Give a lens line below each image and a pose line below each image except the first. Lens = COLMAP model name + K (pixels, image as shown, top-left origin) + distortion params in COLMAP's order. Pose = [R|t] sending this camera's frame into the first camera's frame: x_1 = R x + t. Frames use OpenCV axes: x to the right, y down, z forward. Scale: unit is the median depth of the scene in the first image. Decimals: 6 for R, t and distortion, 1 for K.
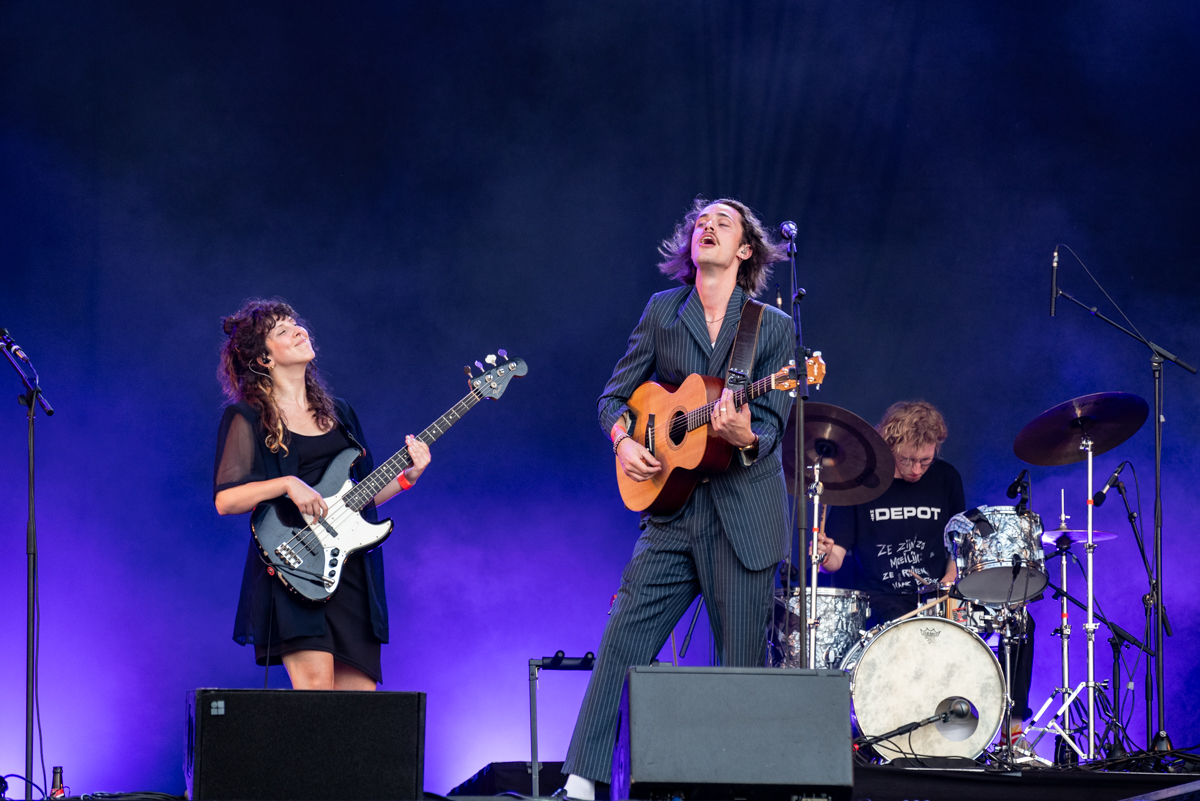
lens RADIAL K [[5928.8, 0, 686.4], [0, 5928.8, 422.7], [0, 0, 1]] dist [1.039047, 0.000000]
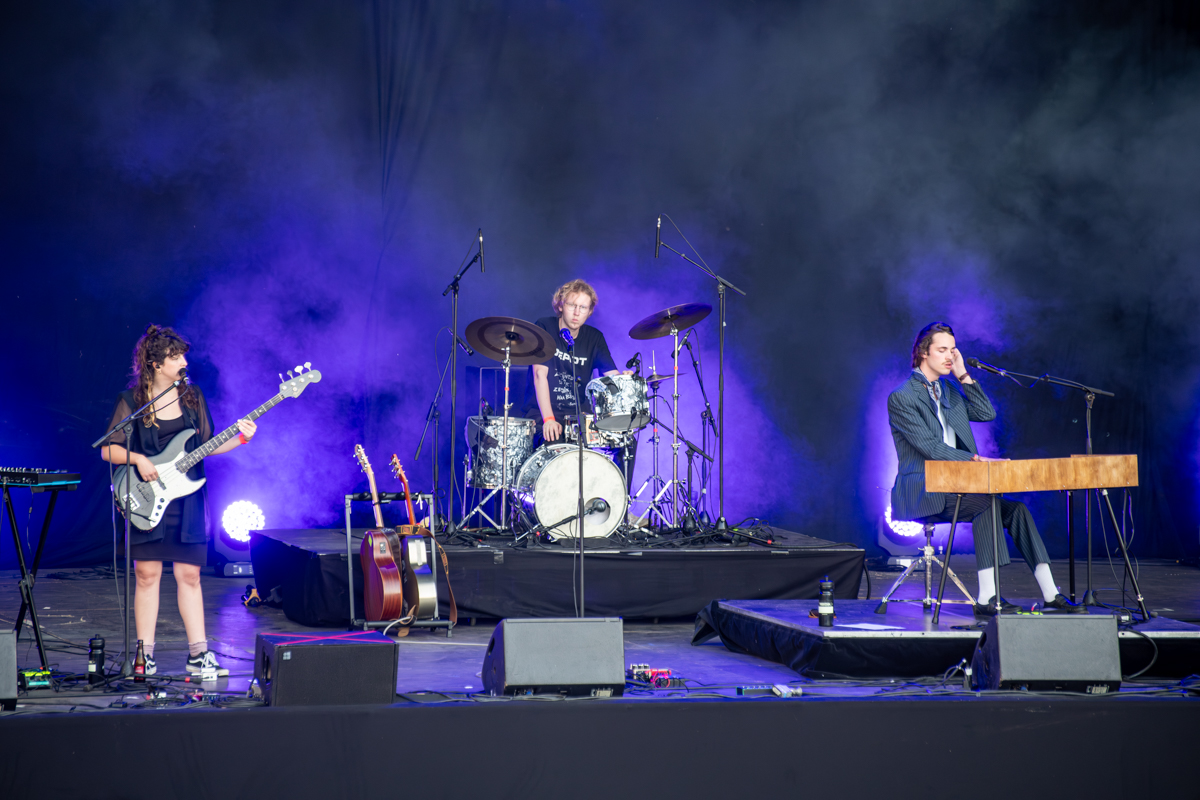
lens RADIAL K [[7040.0, 0, 602.6], [0, 7040.0, 393.8], [0, 0, 1]] dist [1.550017, 0.000000]
pose [[0.992285, -0.001561, 0.123968, -0.187869], [-0.018581, 0.986754, 0.161154, -0.286574], [-0.122577, -0.162214, 0.979113, -0.858480]]
